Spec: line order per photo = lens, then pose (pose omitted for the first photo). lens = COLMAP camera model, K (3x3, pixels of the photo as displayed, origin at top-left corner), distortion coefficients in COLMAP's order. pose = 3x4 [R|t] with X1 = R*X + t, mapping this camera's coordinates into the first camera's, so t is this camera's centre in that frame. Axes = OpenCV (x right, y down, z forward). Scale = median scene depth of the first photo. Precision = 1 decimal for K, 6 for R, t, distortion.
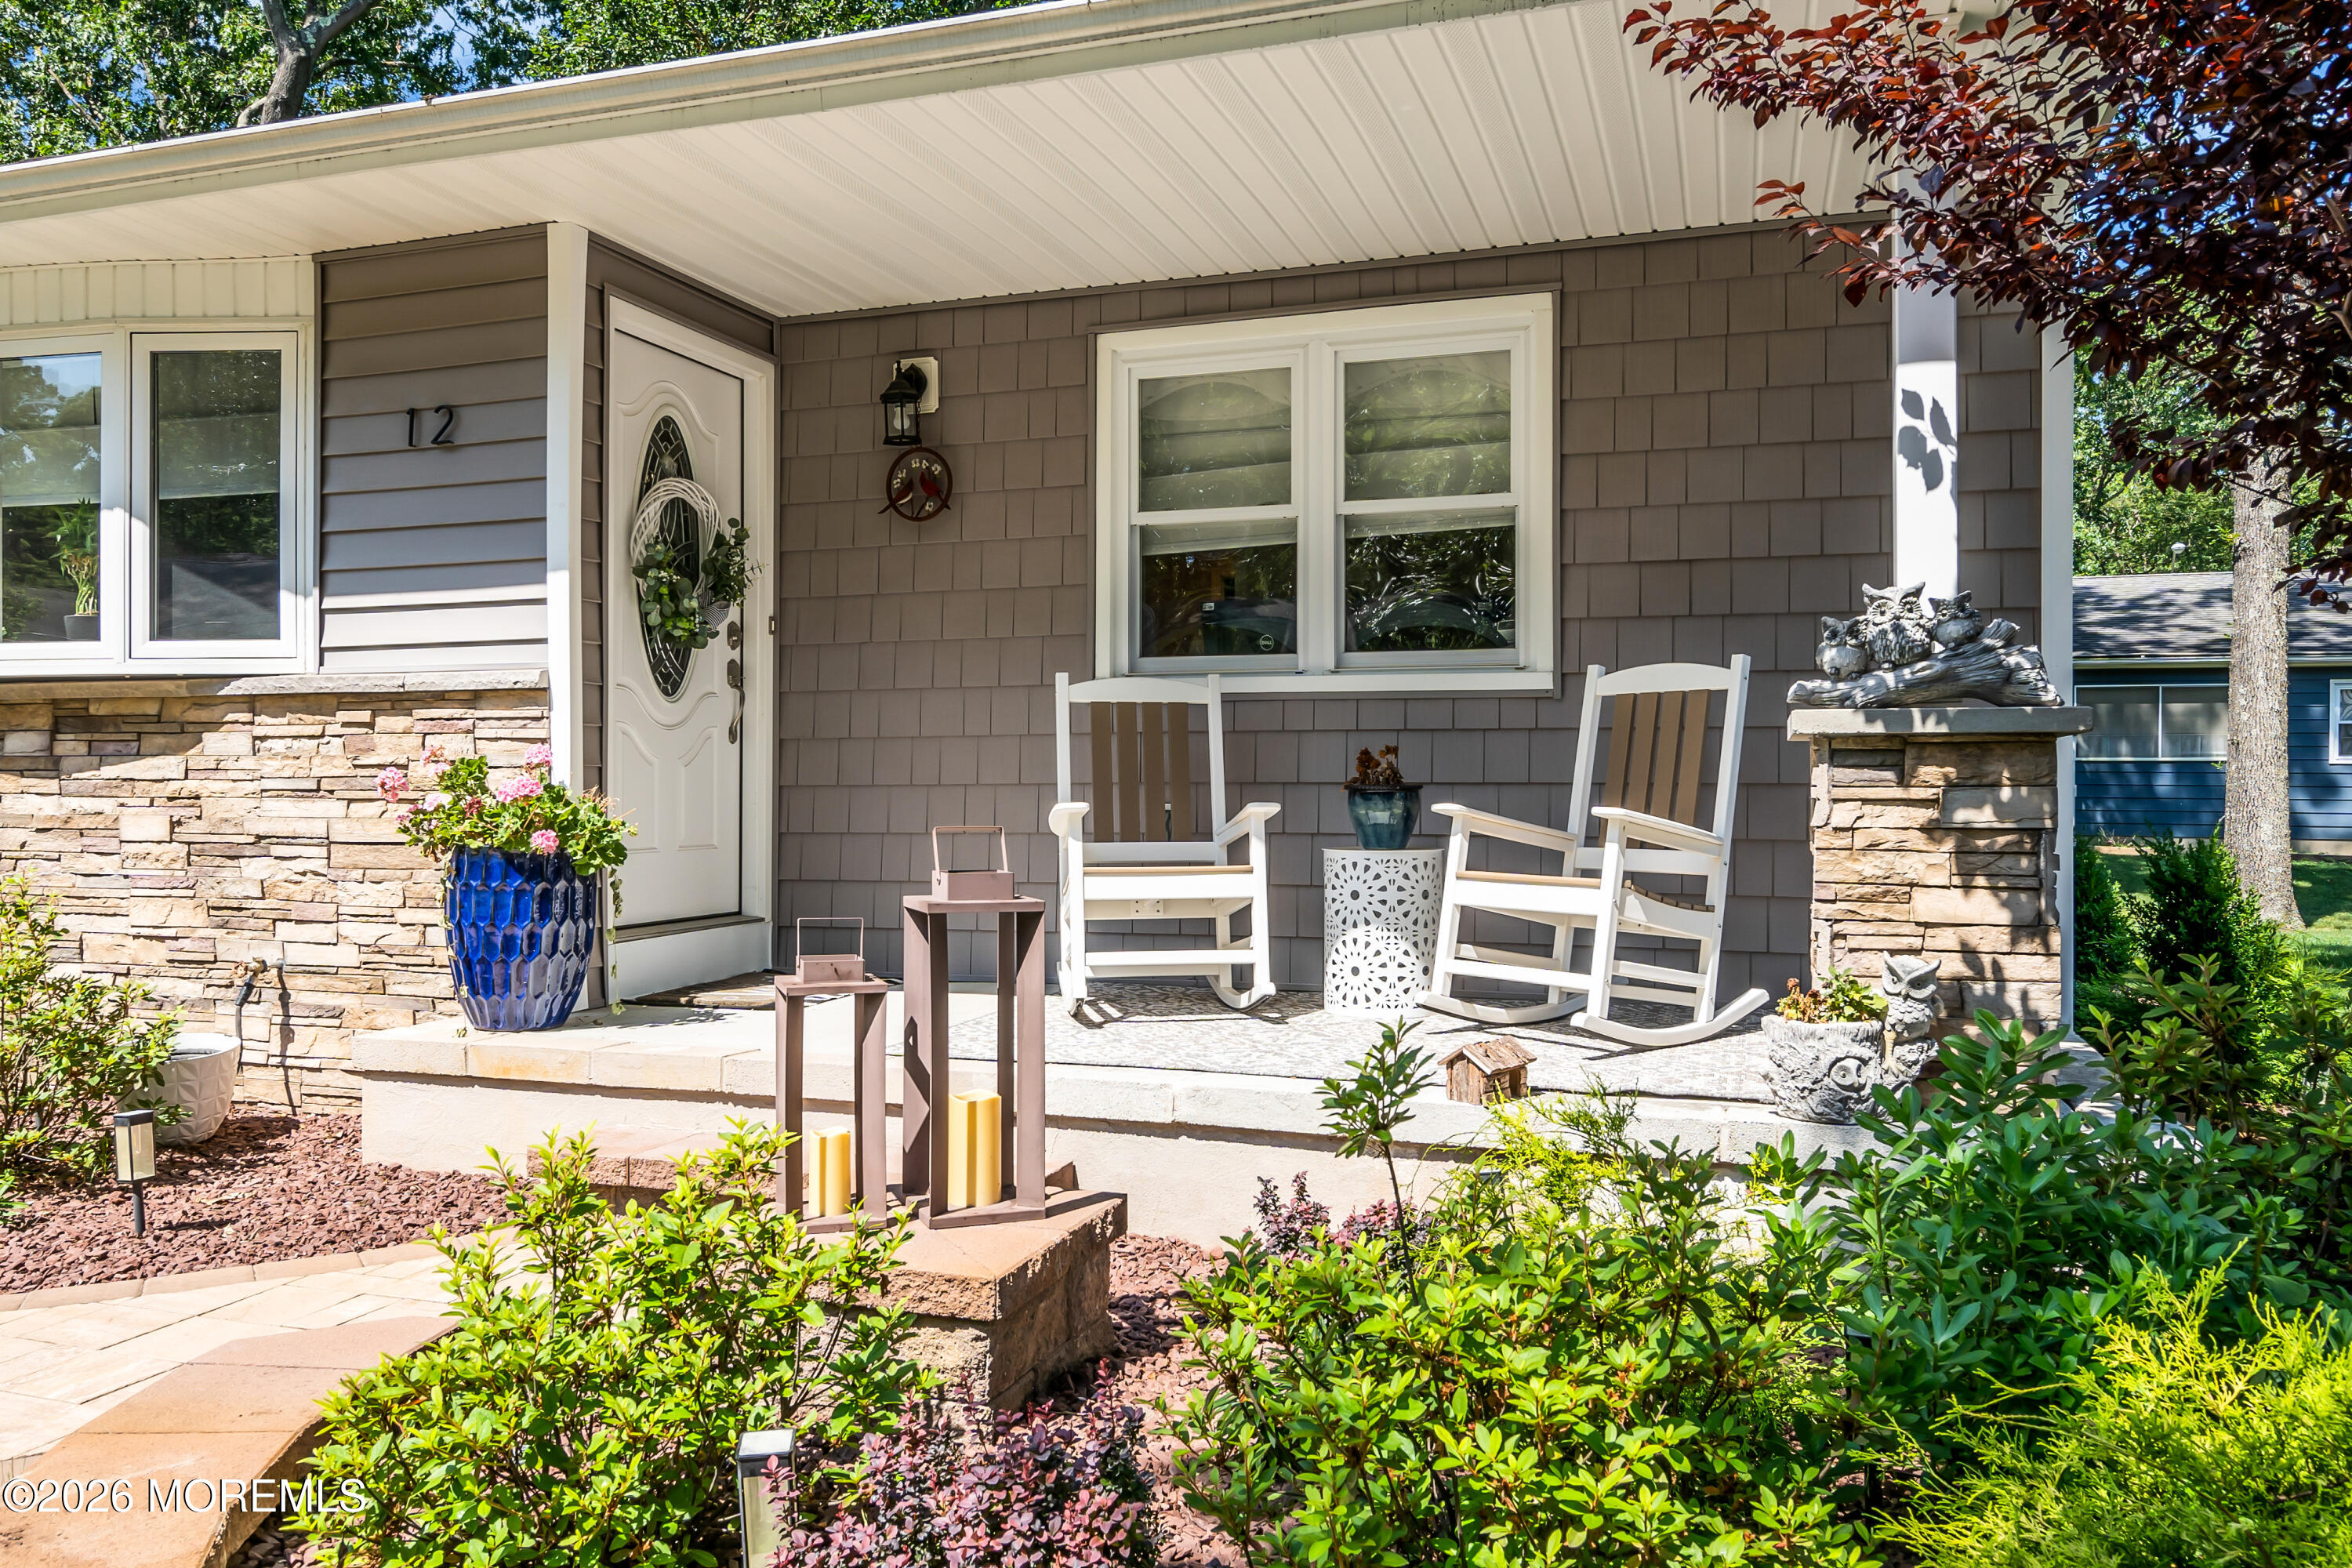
lens RADIAL K [[1715.9, 0, 1176.0], [0, 1715.9, 784.0], [0, 0, 1]] dist [-0.004118, -0.001192]
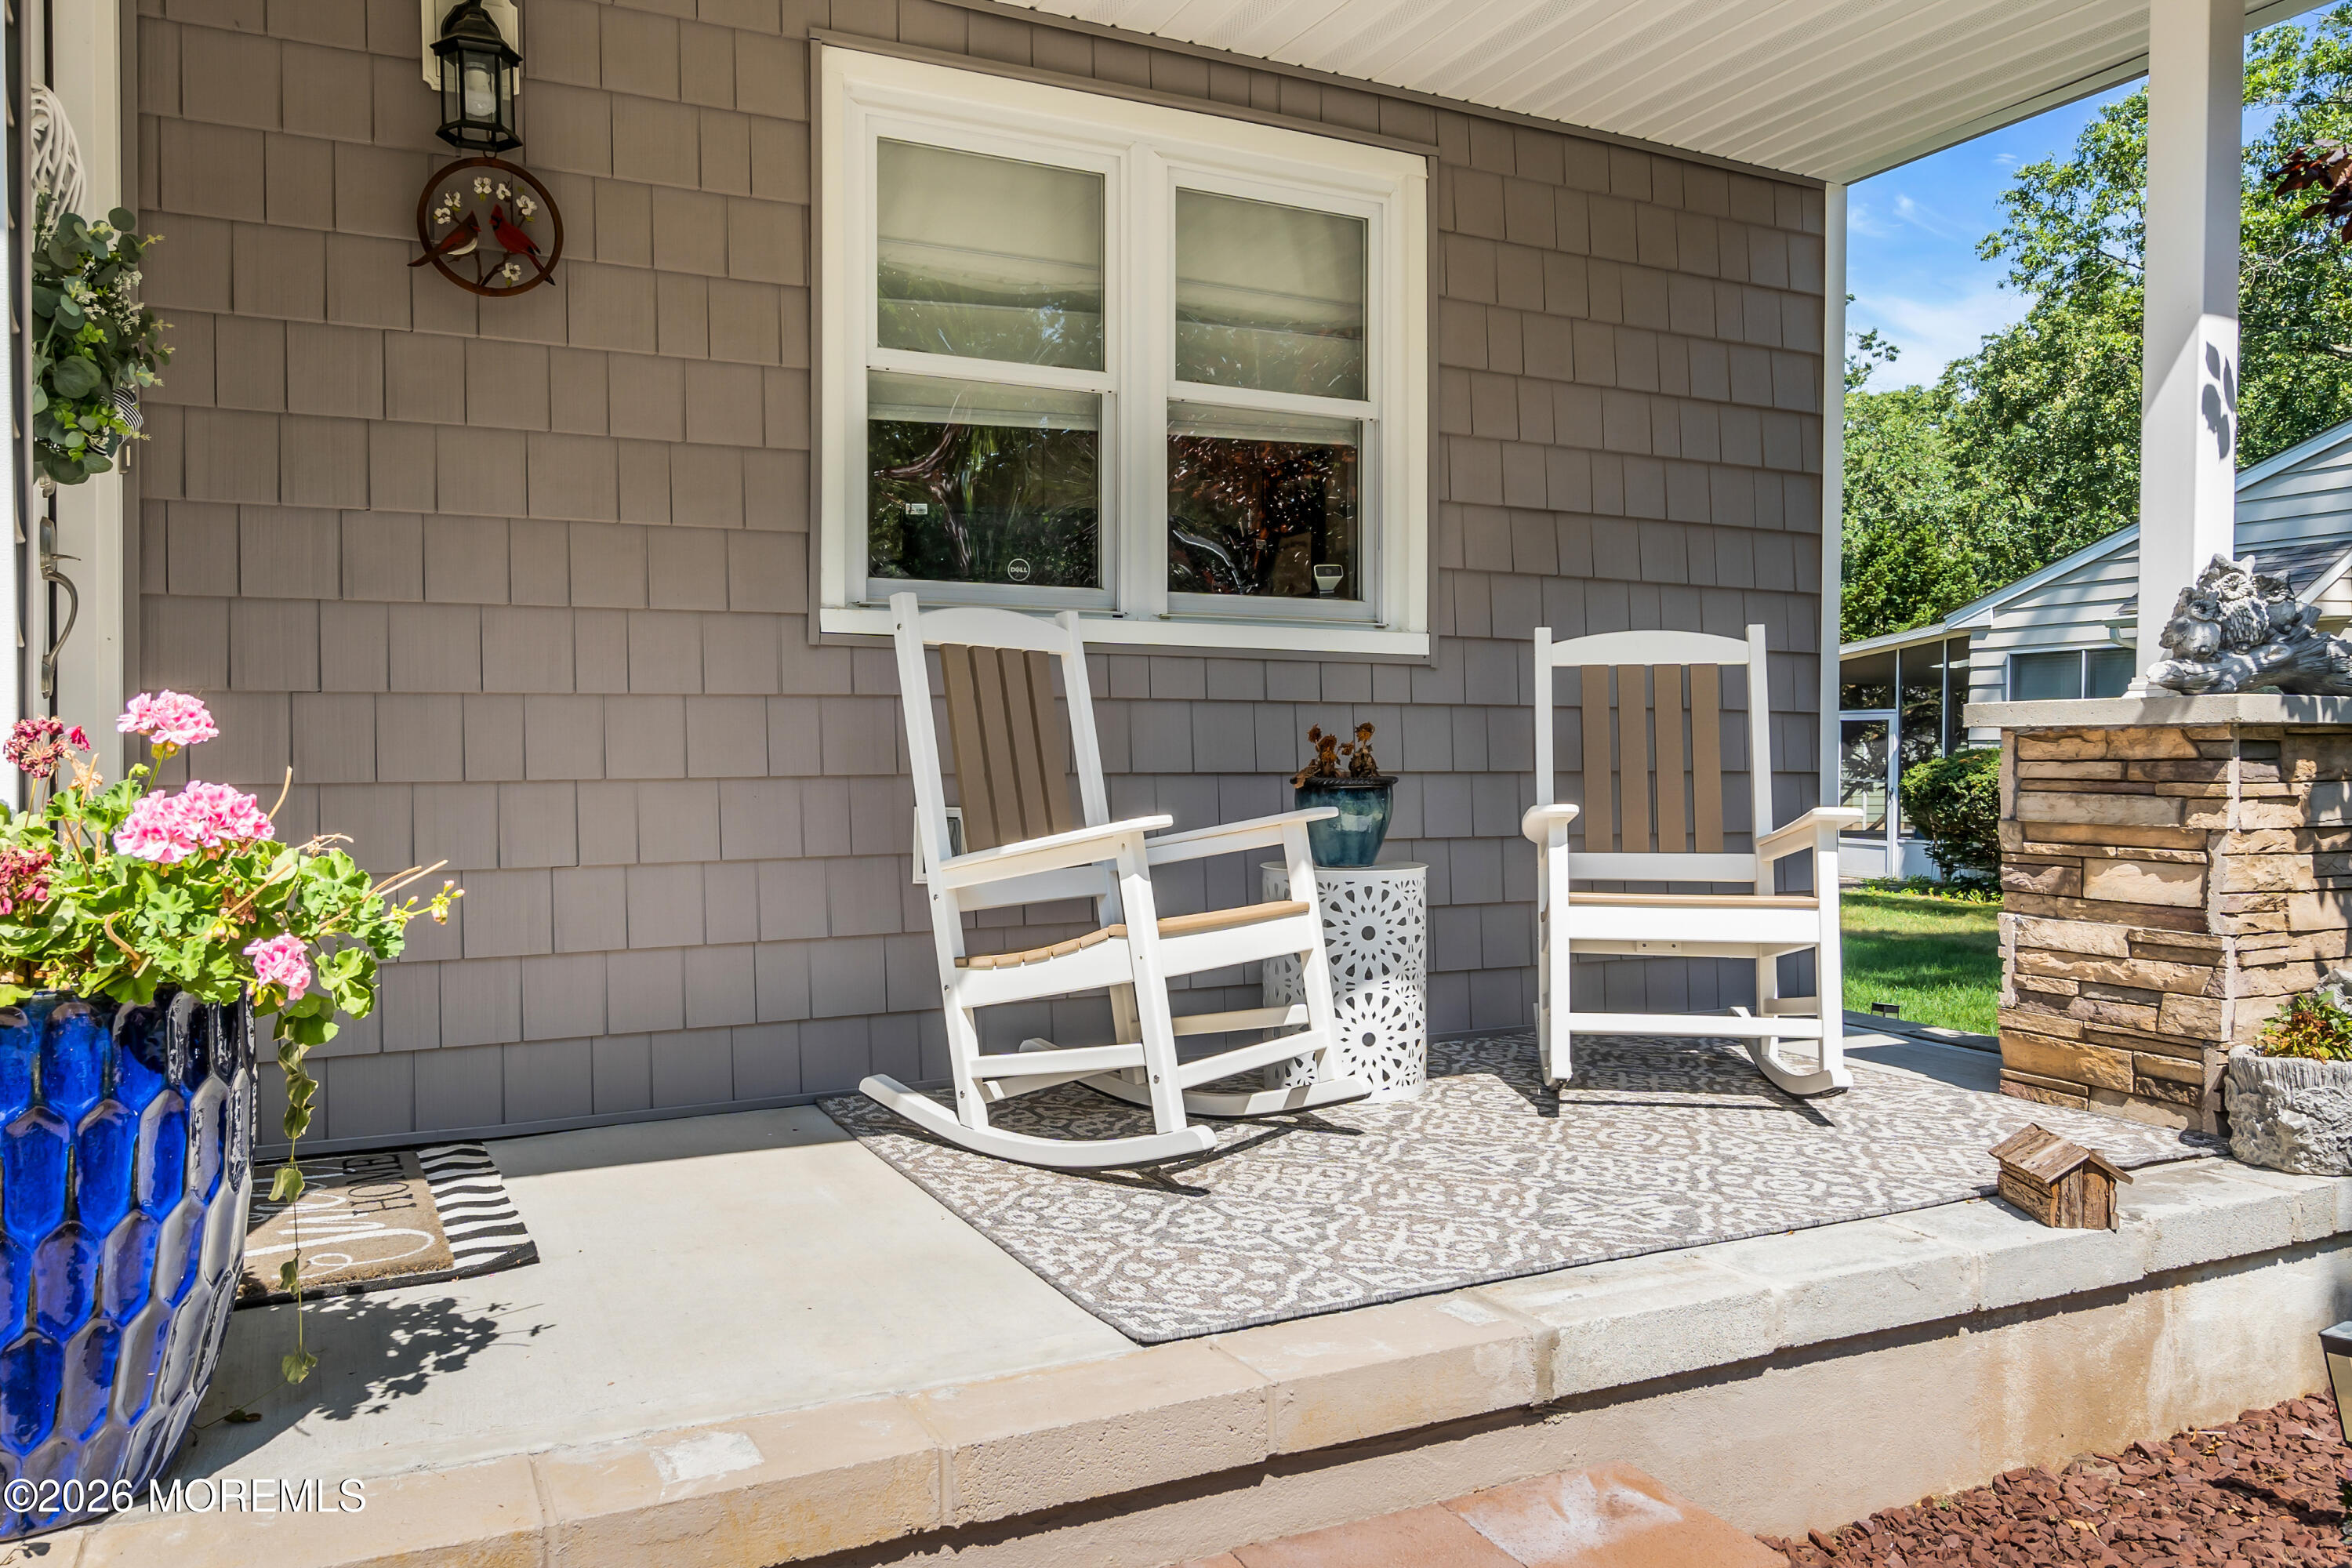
lens RADIAL K [[1628.4, 0, 1147.9], [0, 1628.4, 784.3], [0, 0, 1]] dist [-0.004319, -0.003238]
pose [[0.716256, -0.012999, 0.697717, -0.398347], [0.000053, 0.999828, 0.018573, -0.008978], [-0.697838, -0.013266, 0.716133, 0.534535]]
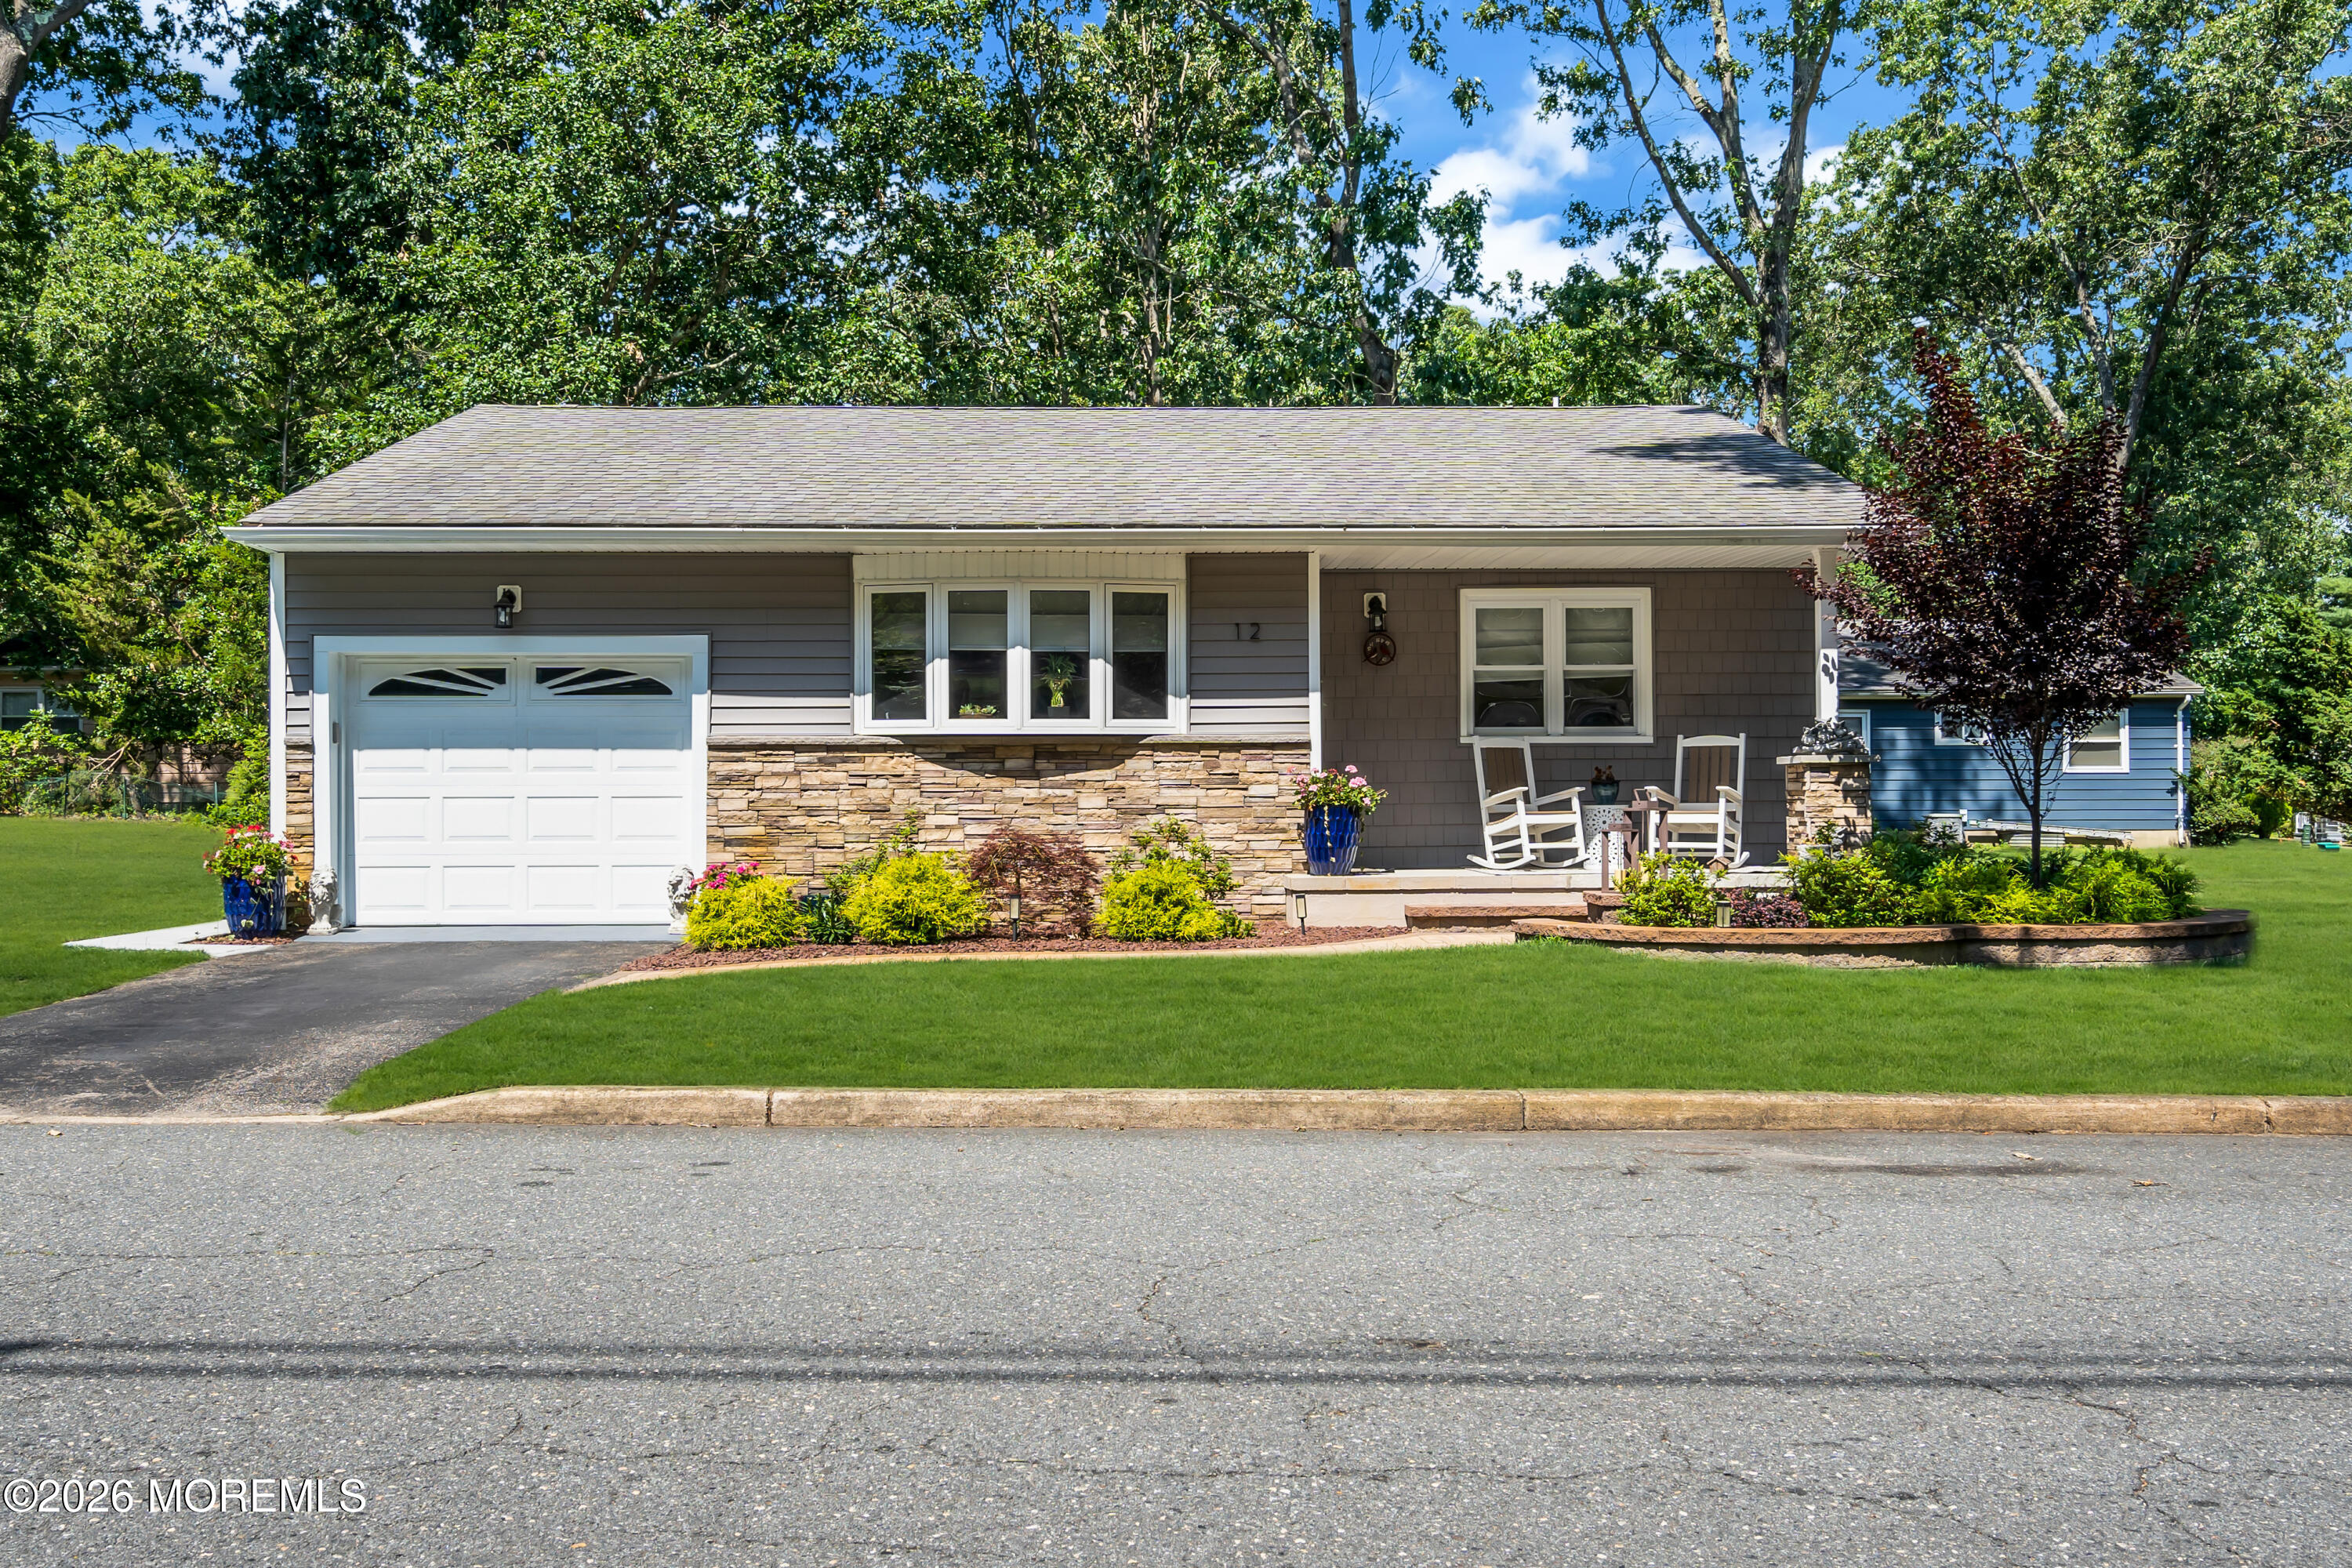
lens RADIAL K [[2060.0, 0, 1187.1], [0, 2060.0, 786.3], [0, 0, 1]] dist [0.021034, -0.001930]
pose [[0.938409, -0.004089, 0.345502, -1.461233], [0.006844, 0.999954, -0.006754, 0.024583], [-0.345459, 0.008702, 0.938394, -1.606444]]
